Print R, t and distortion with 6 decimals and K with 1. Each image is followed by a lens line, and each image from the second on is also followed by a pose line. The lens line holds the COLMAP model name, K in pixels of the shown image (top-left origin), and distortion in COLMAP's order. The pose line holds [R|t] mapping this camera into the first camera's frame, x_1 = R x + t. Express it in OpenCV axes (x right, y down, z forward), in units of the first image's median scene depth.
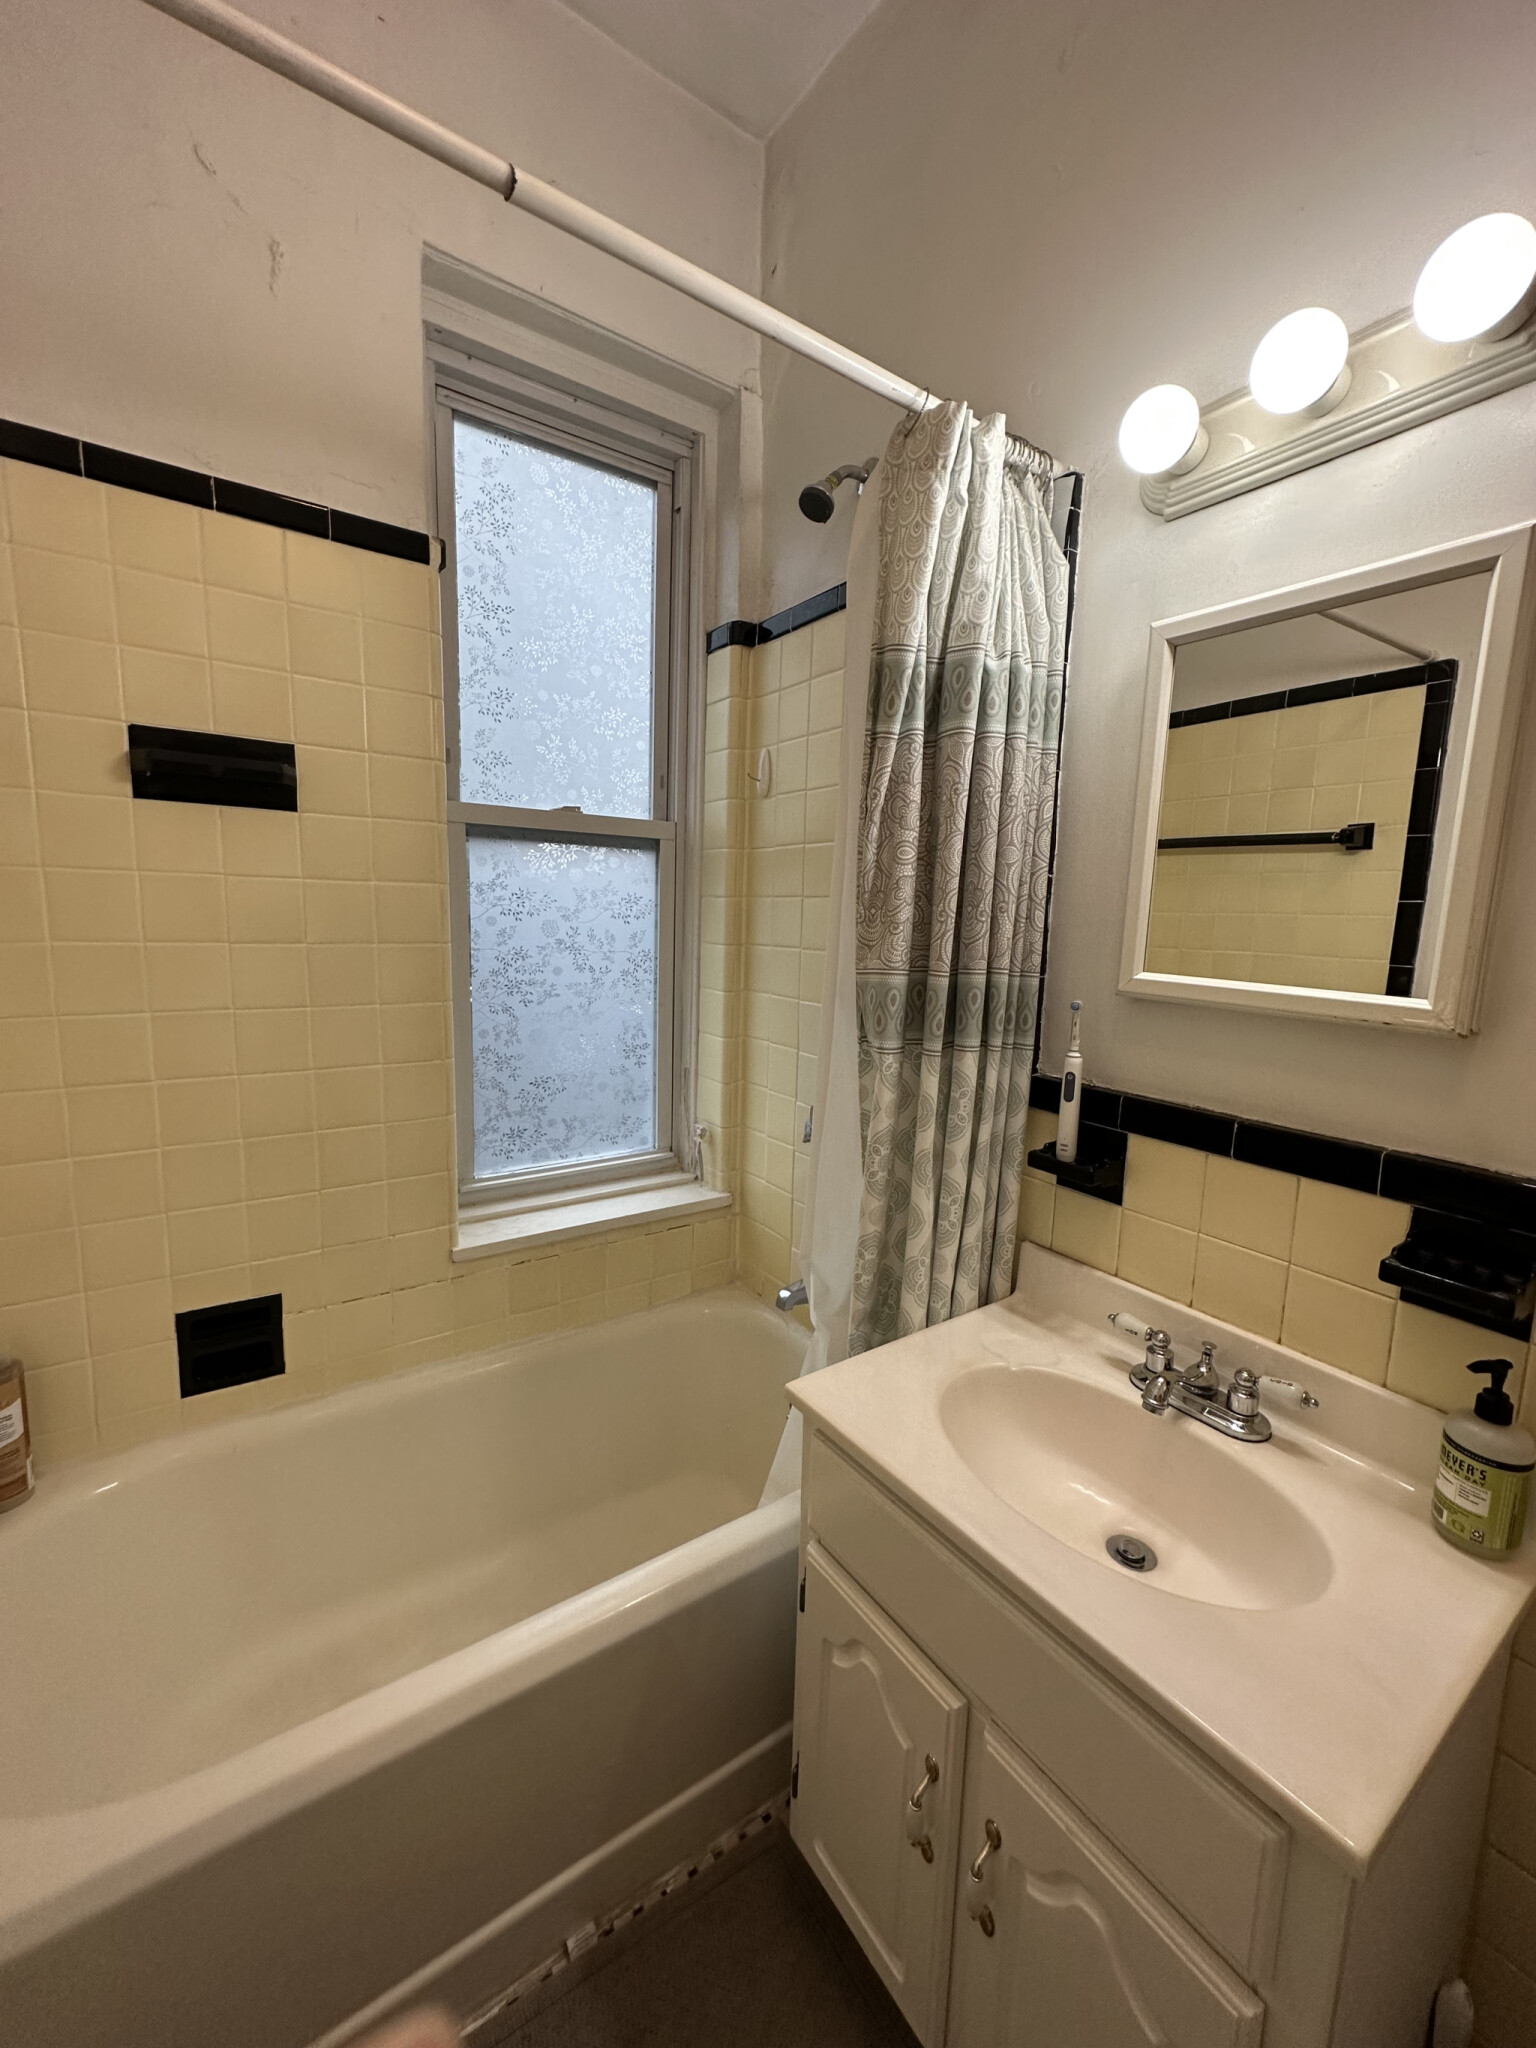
lens RADIAL K [[814.8, 0, 766.4], [0, 814.8, 1024.7], [0, 0, 1]] dist [-0.000604, 0.000460]
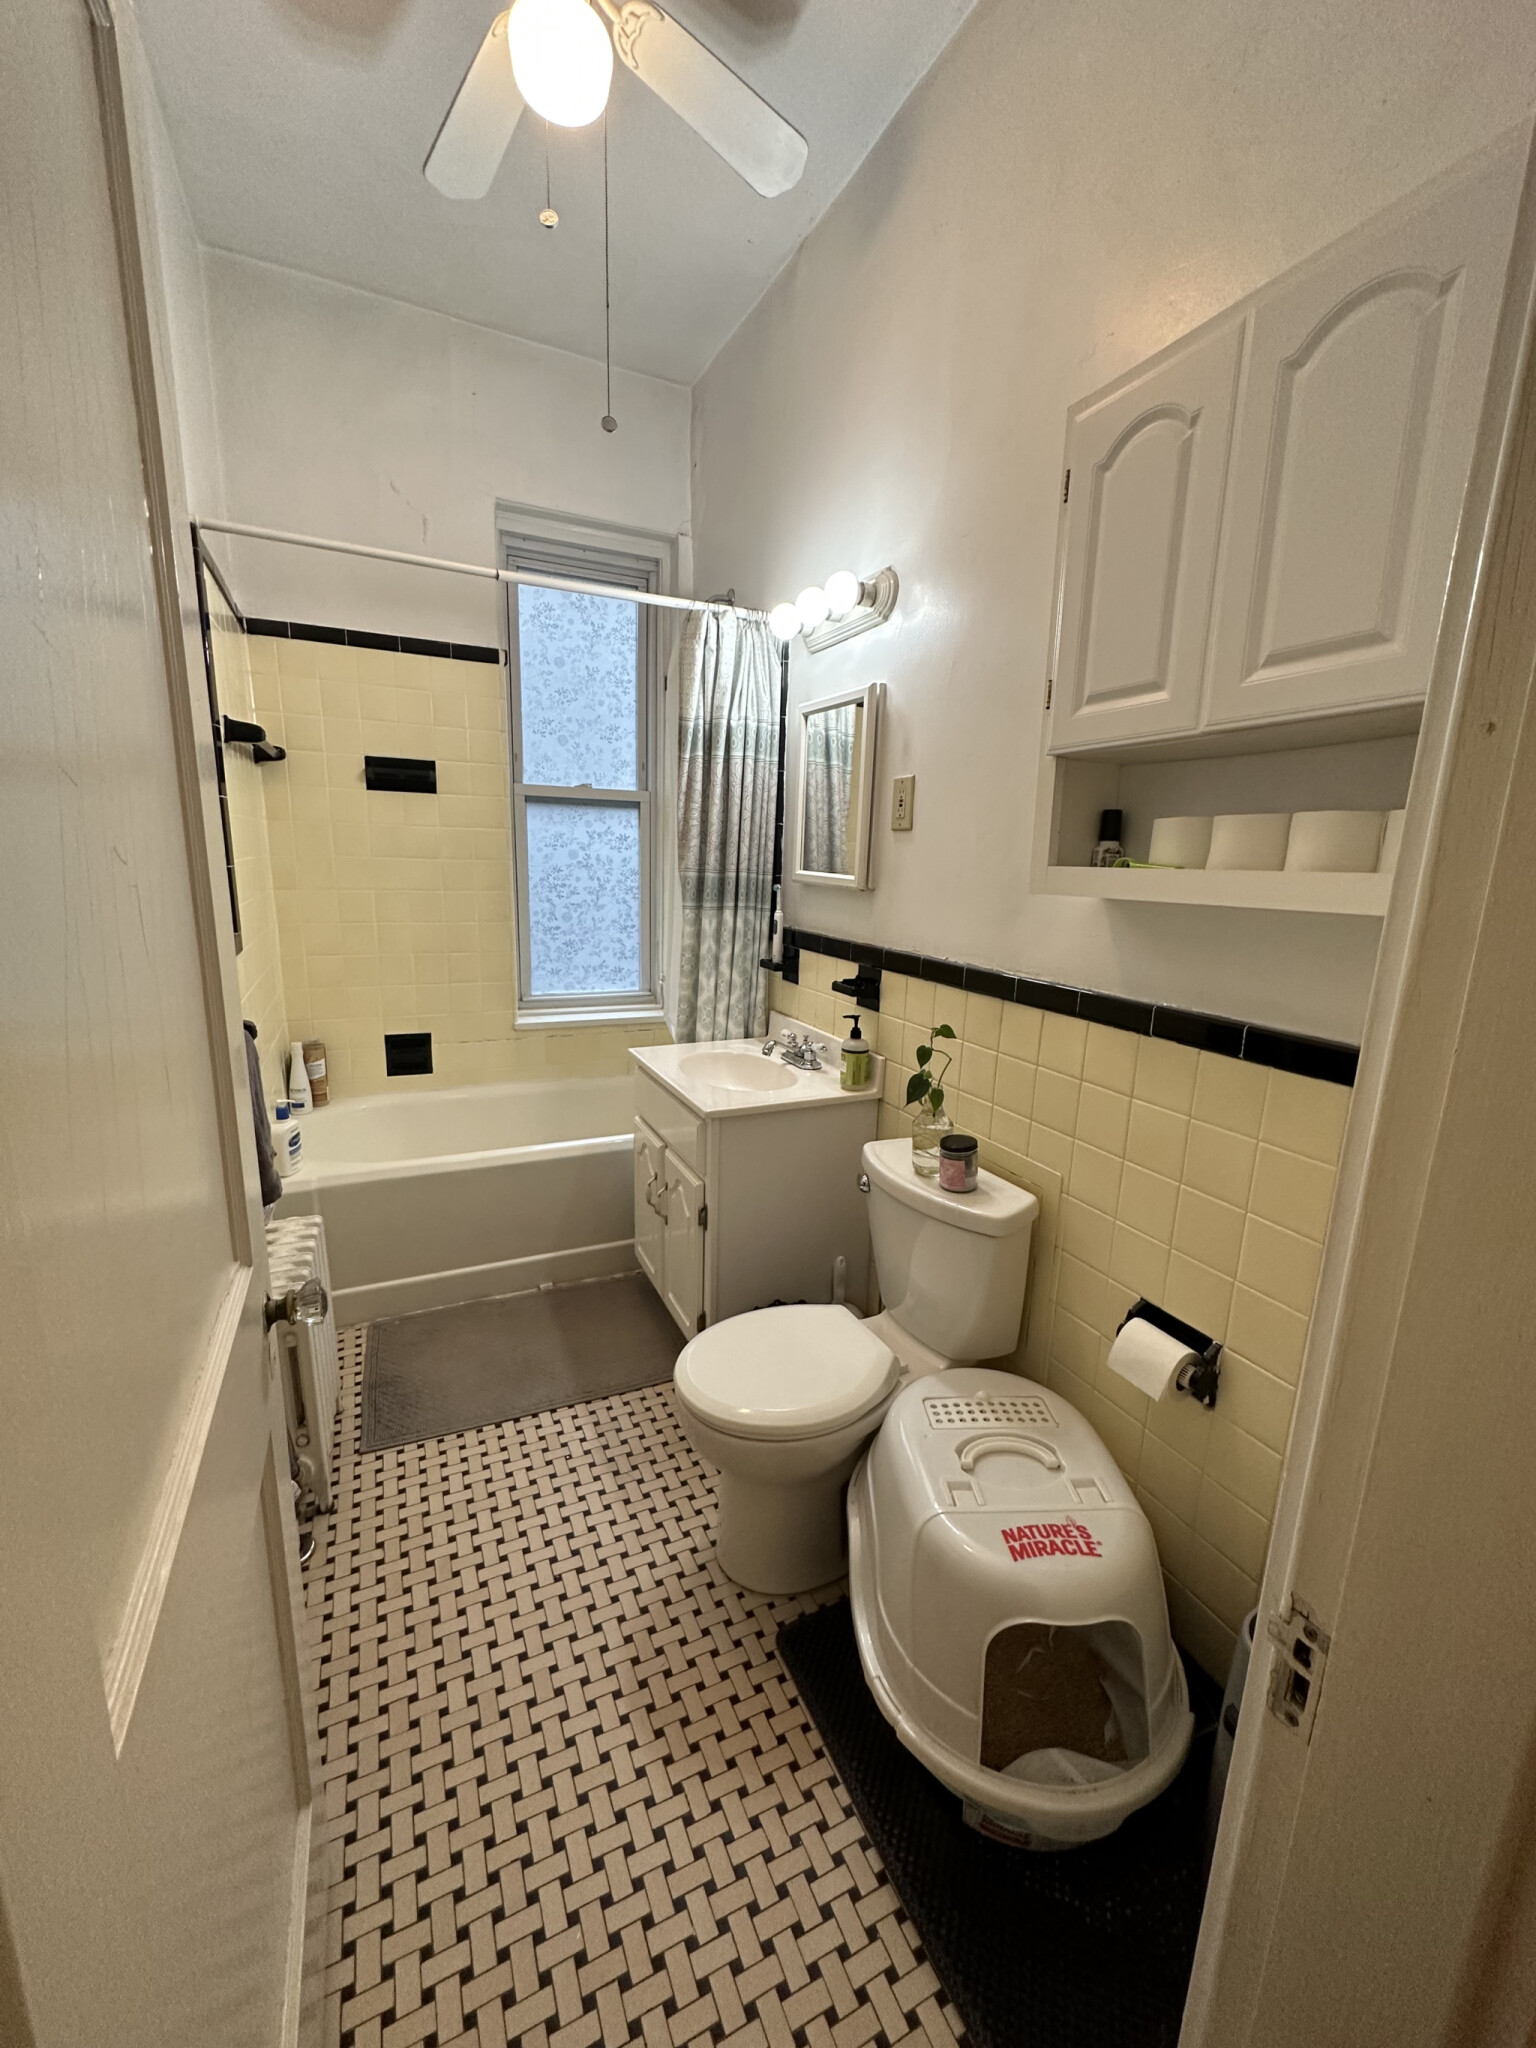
lens RADIAL K [[814.8, 0, 768.6], [0, 814.8, 1023.9], [0, 0, 1]] dist [-0.000604, 0.000460]
pose [[0.985891, 0.035234, -0.163636, 0.522470], [-0.024501, 0.997442, 0.067151, 0.136647], [0.165583, -0.062194, 0.984233, -0.792914]]
